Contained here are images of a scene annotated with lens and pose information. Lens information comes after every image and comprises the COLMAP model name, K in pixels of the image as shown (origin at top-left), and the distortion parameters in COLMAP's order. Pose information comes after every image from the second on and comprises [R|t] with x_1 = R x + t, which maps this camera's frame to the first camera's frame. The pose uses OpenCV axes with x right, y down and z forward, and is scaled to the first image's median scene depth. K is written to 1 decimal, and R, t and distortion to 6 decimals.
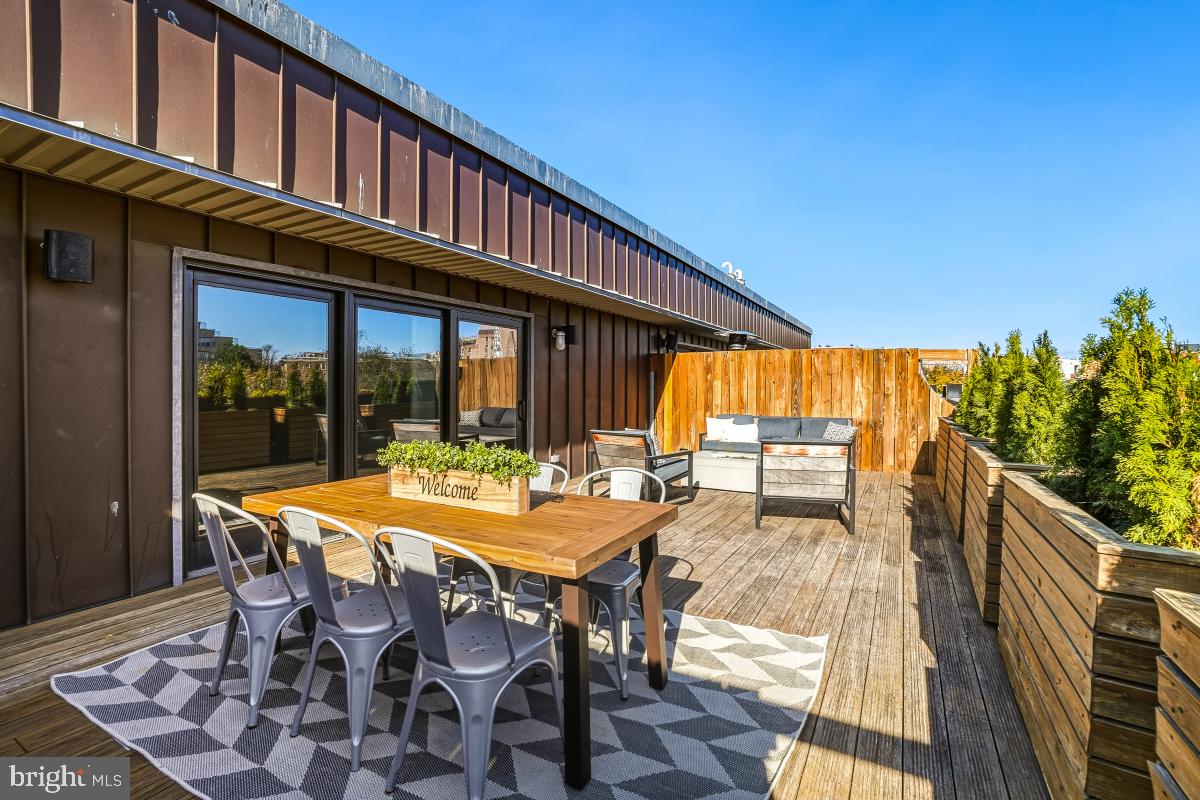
lens RADIAL K [[530.3, 0, 604.8], [0, 530.3, 401.4], [0, 0, 1]] dist [-0.014695, 0.006176]
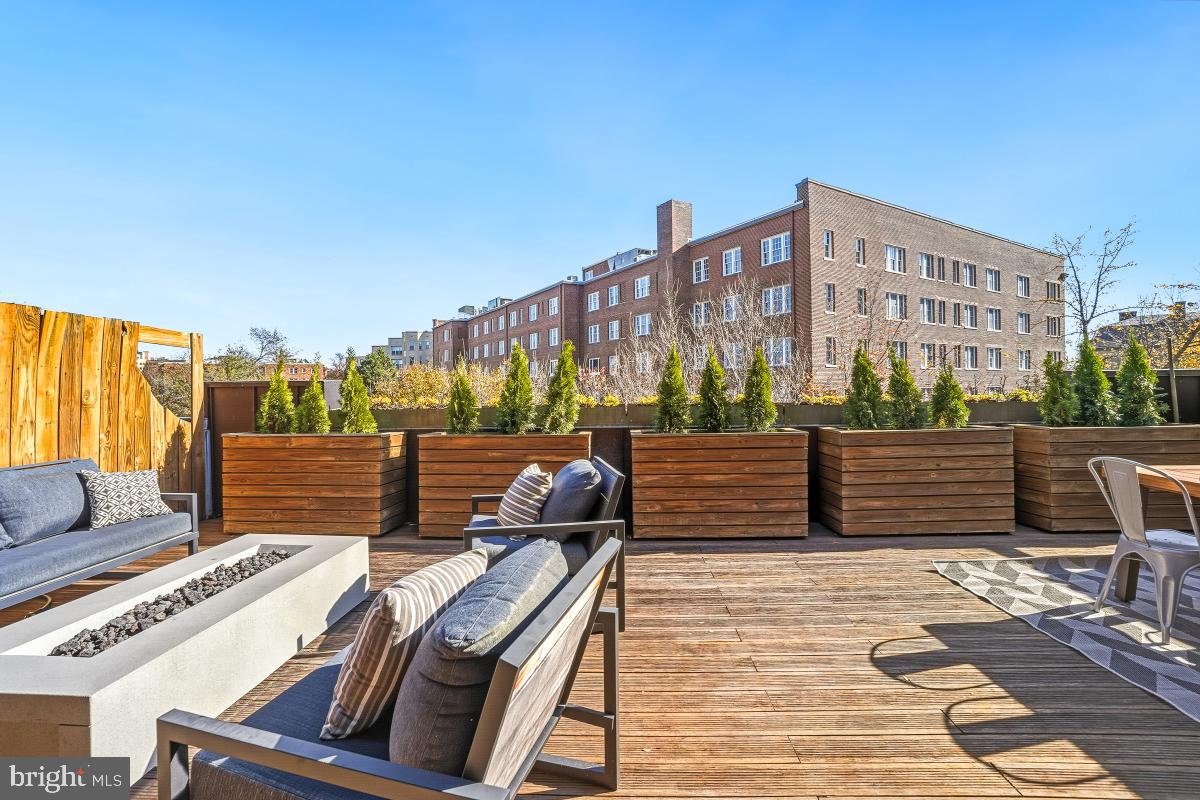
lens RADIAL K [[530.3, 0, 595.3], [0, 530.3, 387.7], [0, 0, 1]] dist [-0.014695, 0.006176]
pose [[-0.440340, -0.001999, 0.897829, -0.144781], [0.035174, 0.999191, 0.019476, -0.022612], [-0.897142, 0.040156, -0.439914, 0.795432]]
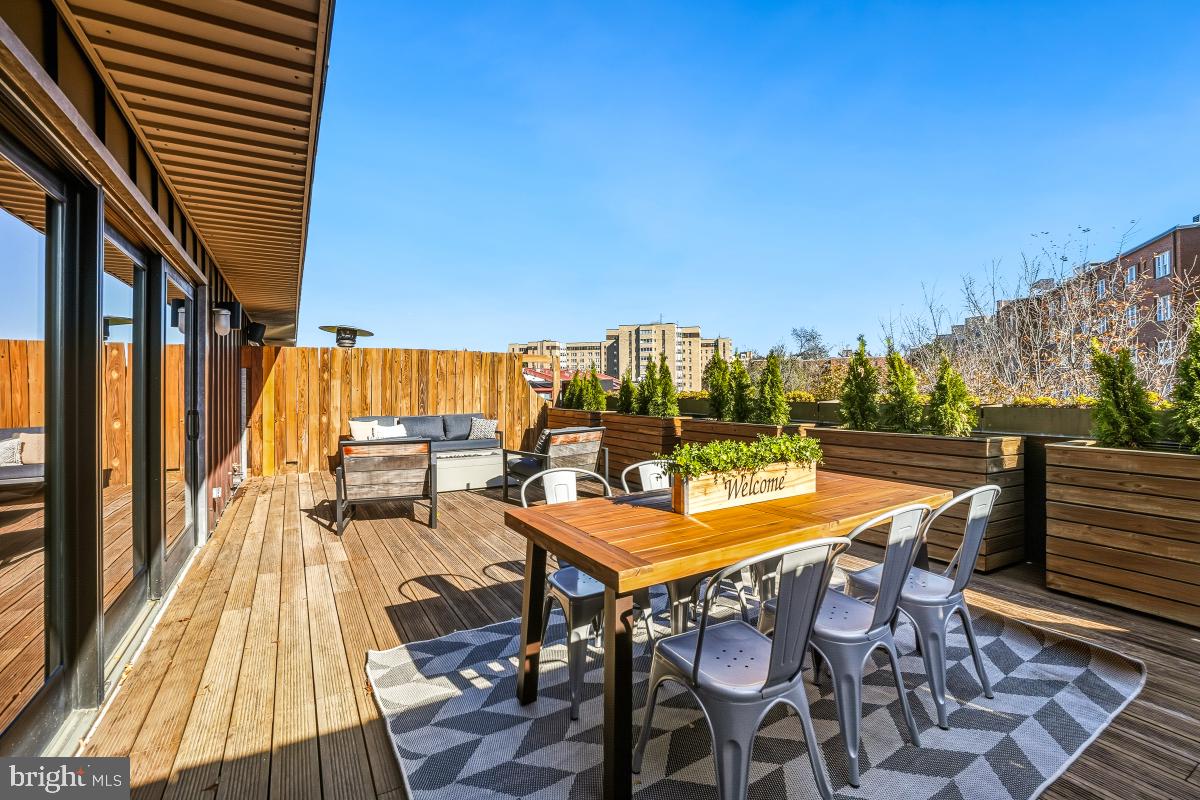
lens RADIAL K [[530.3, 0, 603.9], [0, 530.3, 387.6], [0, 0, 1]] dist [-0.014695, 0.006176]
pose [[0.492087, -0.012515, 0.870456, -0.385301], [0.035399, 0.999357, -0.005643, -0.007141], [-0.869826, 0.033590, 0.492214, 0.222833]]
